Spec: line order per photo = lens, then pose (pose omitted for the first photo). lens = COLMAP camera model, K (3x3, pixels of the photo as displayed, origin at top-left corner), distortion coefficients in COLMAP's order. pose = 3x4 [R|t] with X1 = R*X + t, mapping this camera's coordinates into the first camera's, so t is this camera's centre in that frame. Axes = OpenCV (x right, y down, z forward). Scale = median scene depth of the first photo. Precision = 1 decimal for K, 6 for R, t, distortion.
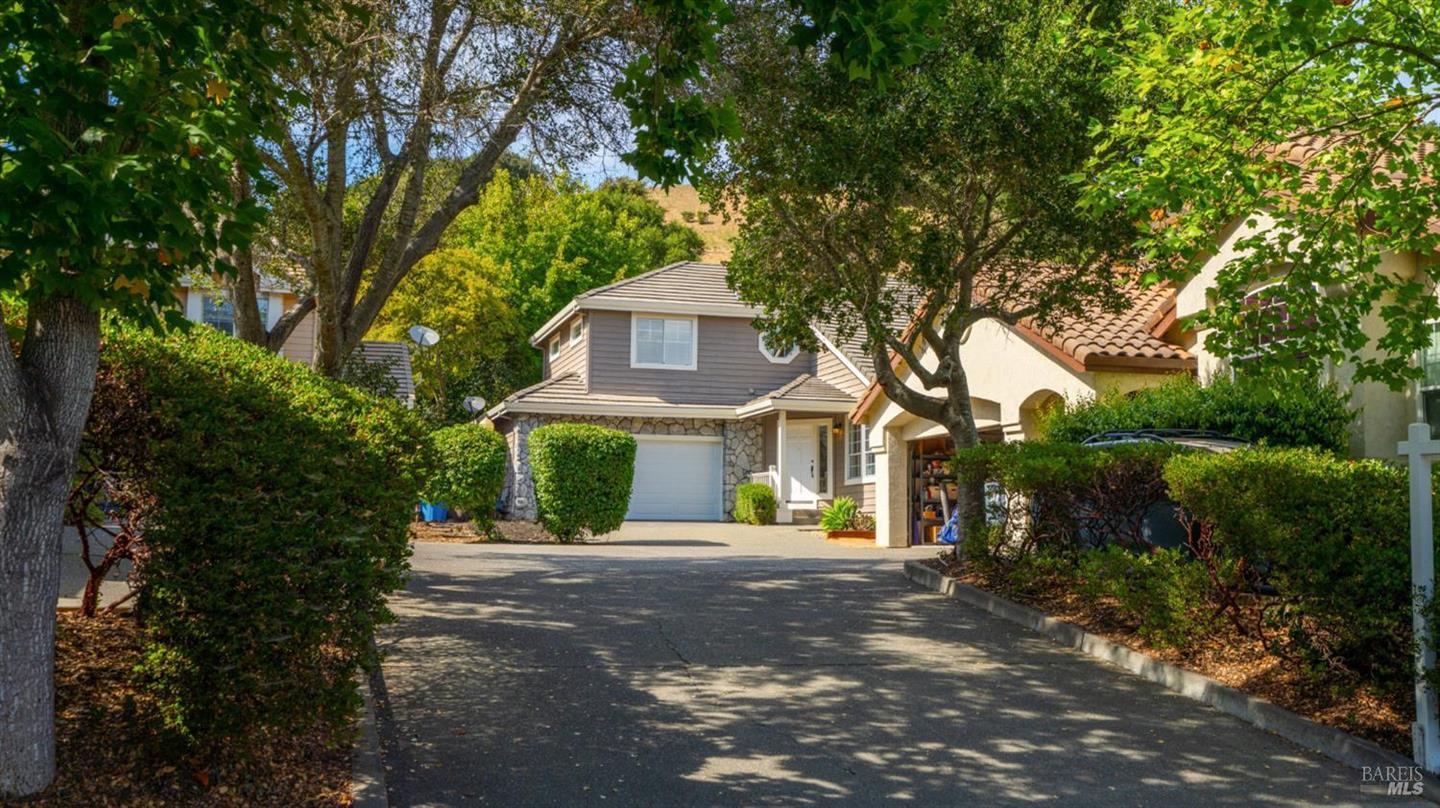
lens RADIAL K [[1475.4, 0, 720.0], [0, 1475.4, 404.0], [0, 0, 1]] dist [0.003301, 0.000138]
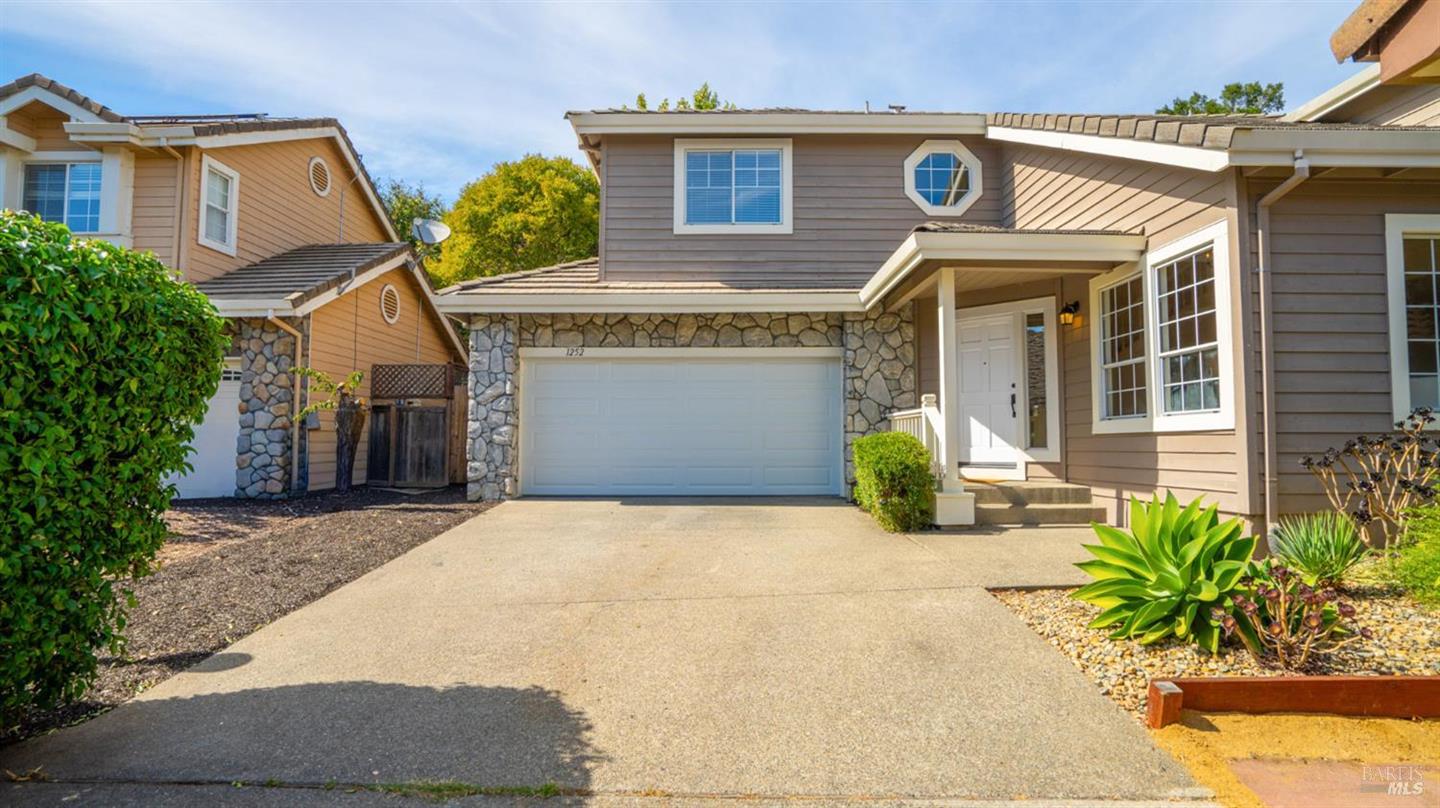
lens RADIAL K [[717.1, 0, 720.0], [0, 717.1, 404.0], [0, 0, 1]] dist [-0.060261, 0.031831]
pose [[0.958186, -0.023279, -0.285199, 0.035356], [0.033610, 0.998942, 0.031382, 0.034016], [0.284166, -0.039655, 0.957955, 0.733866]]
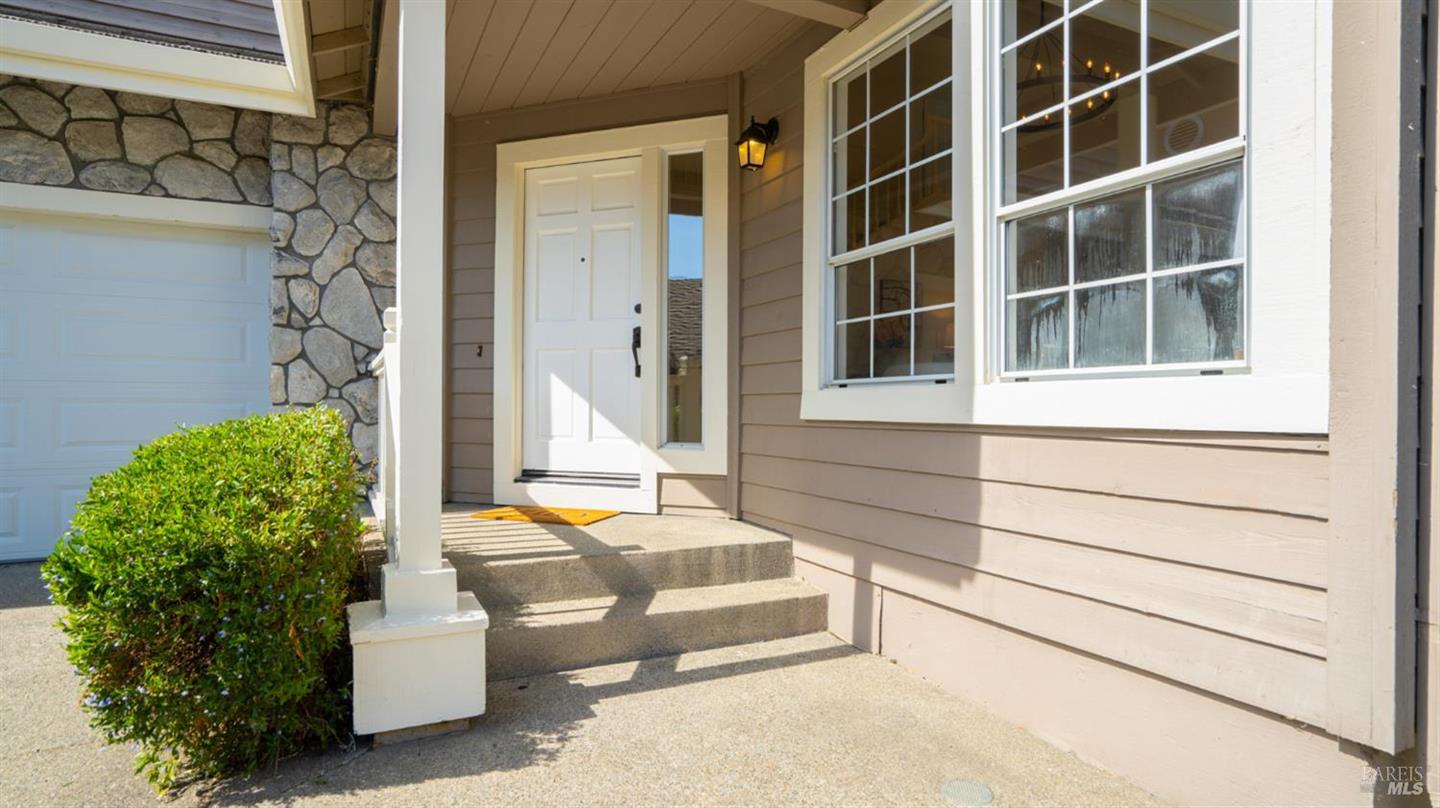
lens RADIAL K [[765.4, 0, 720.0], [0, 765.4, 404.0], [0, 0, 1]] dist [-0.014334, 0.000621]
pose [[0.986206, -0.002530, 0.165504, 0.055068], [-0.012950, 0.995639, 0.092389, 0.042408], [-0.165016, -0.093258, 0.981872, 0.872814]]
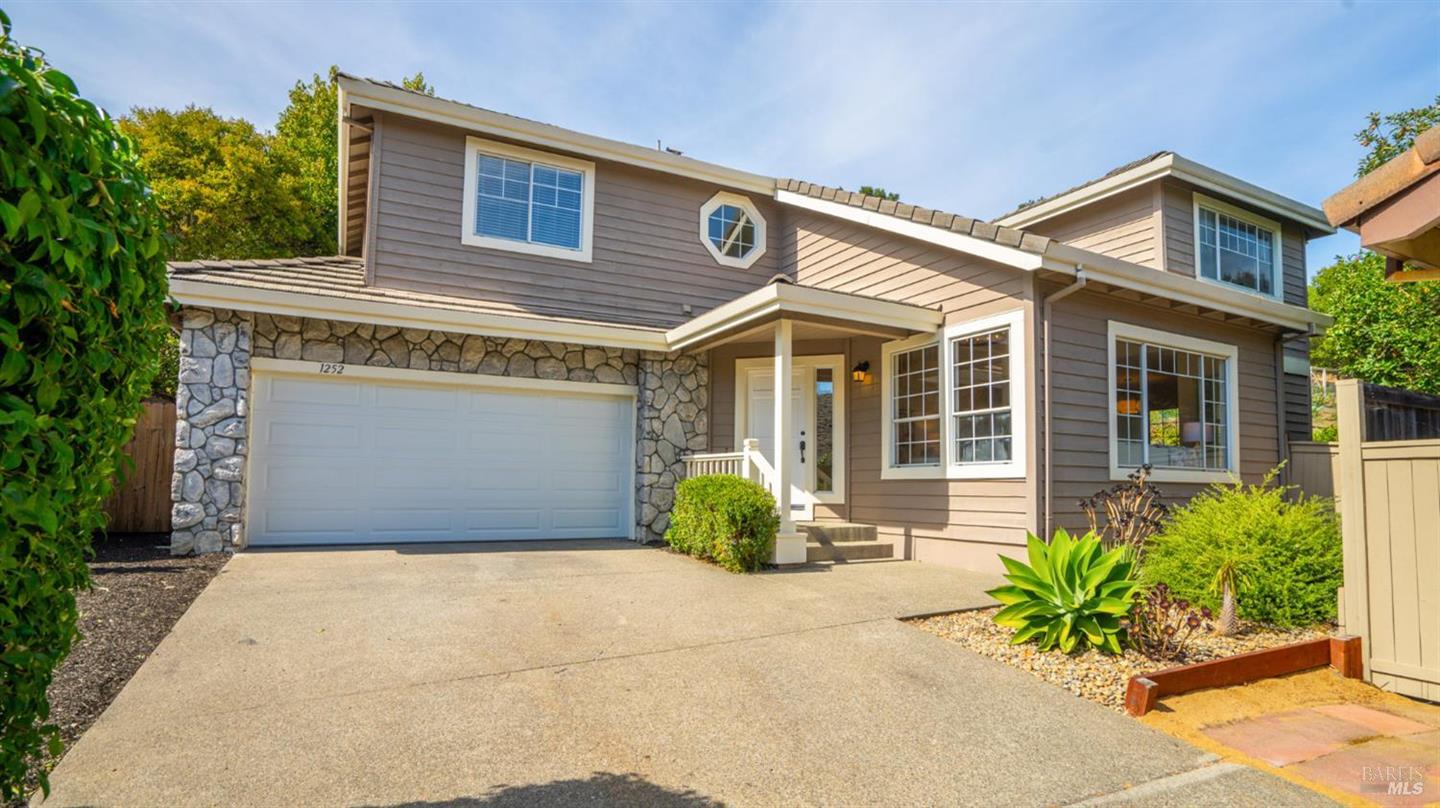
lens RADIAL K [[732.7, 0, 722.7], [0, 732.7, 442.9], [0, 0, 1]] dist [-0.059269, 0.034851]
pose [[0.980205, 0.014884, 0.197425, -0.020618], [-0.021978, 0.999187, 0.033792, 0.033732], [-0.196761, -0.037462, 0.979735, 0.735099]]
